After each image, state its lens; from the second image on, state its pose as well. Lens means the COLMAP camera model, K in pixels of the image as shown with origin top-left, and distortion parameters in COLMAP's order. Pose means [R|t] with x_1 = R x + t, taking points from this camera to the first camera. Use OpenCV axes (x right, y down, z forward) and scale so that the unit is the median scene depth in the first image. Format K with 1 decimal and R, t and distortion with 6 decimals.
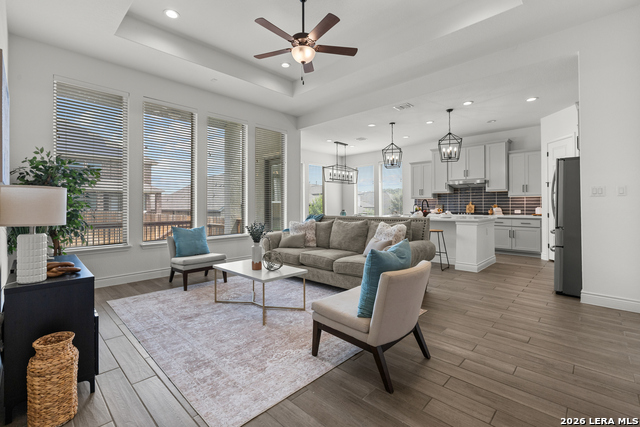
lens RADIAL K [[286.3, 0, 316.1], [0, 286.3, 205.0], [0, 0, 1]] dist [-0.001071, 0.000213]
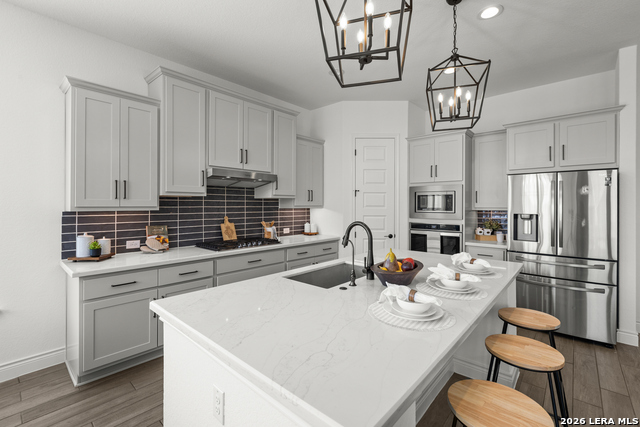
lens RADIAL K [[286.3, 0, 316.1], [0, 286.3, 205.0], [0, 0, 1]] dist [-0.001071, 0.000213]
pose [[-0.039458, 0.003443, 0.999215, 0.066406], [-0.001243, 0.999993, -0.003495, -0.035173], [-0.999220, -0.001380, -0.039454, 1.043764]]
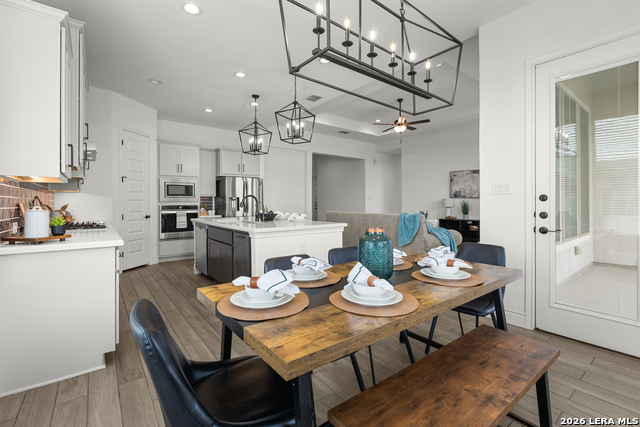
lens RADIAL K [[286.3, 0, 316.1], [0, 286.3, 205.0], [0, 0, 1]] dist [-0.001071, 0.000213]
pose [[-0.990551, 0.008464, 0.136885, 0.142406], [0.009794, 0.999911, 0.009046, -0.000951], [-0.136796, 0.010301, -0.990546, 1.597349]]
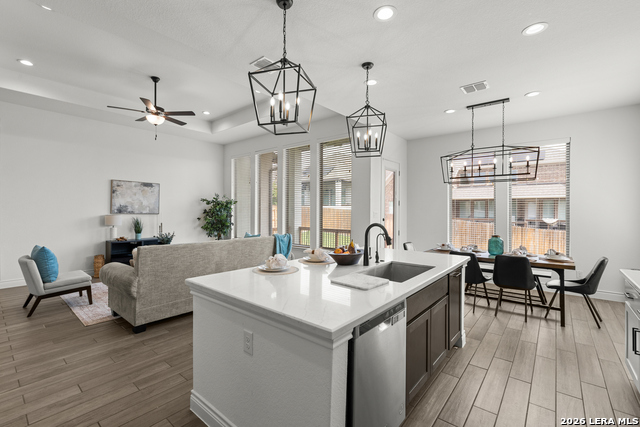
lens RADIAL K [[286.3, 0, 316.1], [0, 286.3, 205.0], [0, 0, 1]] dist [-0.001071, 0.000213]
pose [[0.075663, -0.008540, -0.997097, 0.755295], [-0.003639, 0.999954, -0.008840, -0.039334], [0.997127, 0.004298, 0.075629, 0.877179]]
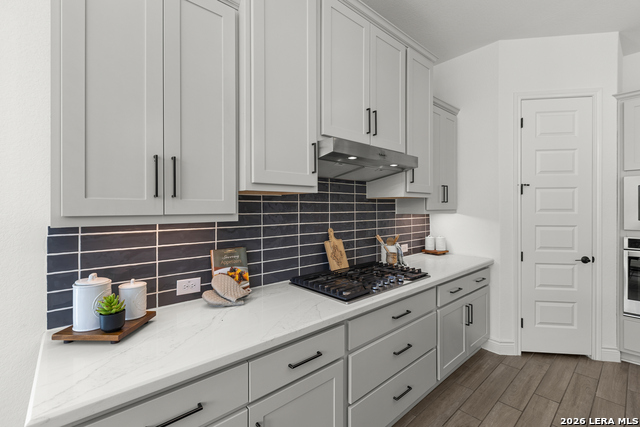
lens RADIAL K [[286.3, 0, 316.1], [0, 286.3, 205.0], [0, 0, 1]] dist [-0.001071, 0.000213]
pose [[0.084494, 0.014536, 0.996318, 0.301933], [0.003054, 0.999885, -0.014847, -0.037208], [-0.996419, 0.004297, 0.084440, 1.189098]]
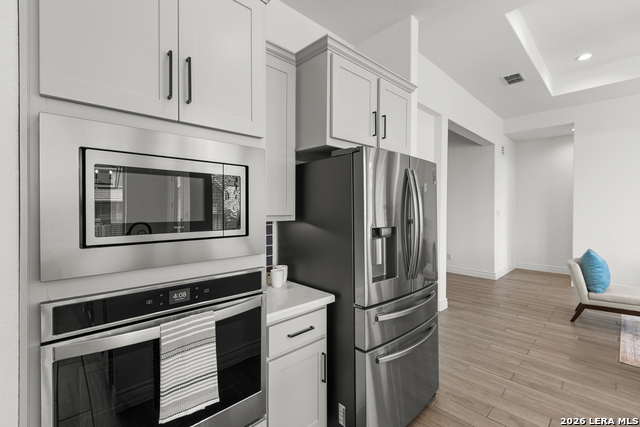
lens RADIAL K [[287.4, 0, 320.2], [0, 287.4, 210.3], [0, 0, 1]] dist [0.011783, 0.000198]
pose [[-0.999728, 0.003323, 0.023084, 0.610640], [0.003464, 0.999976, 0.006076, -0.038666], [-0.023064, 0.006154, -0.999715, 0.918072]]
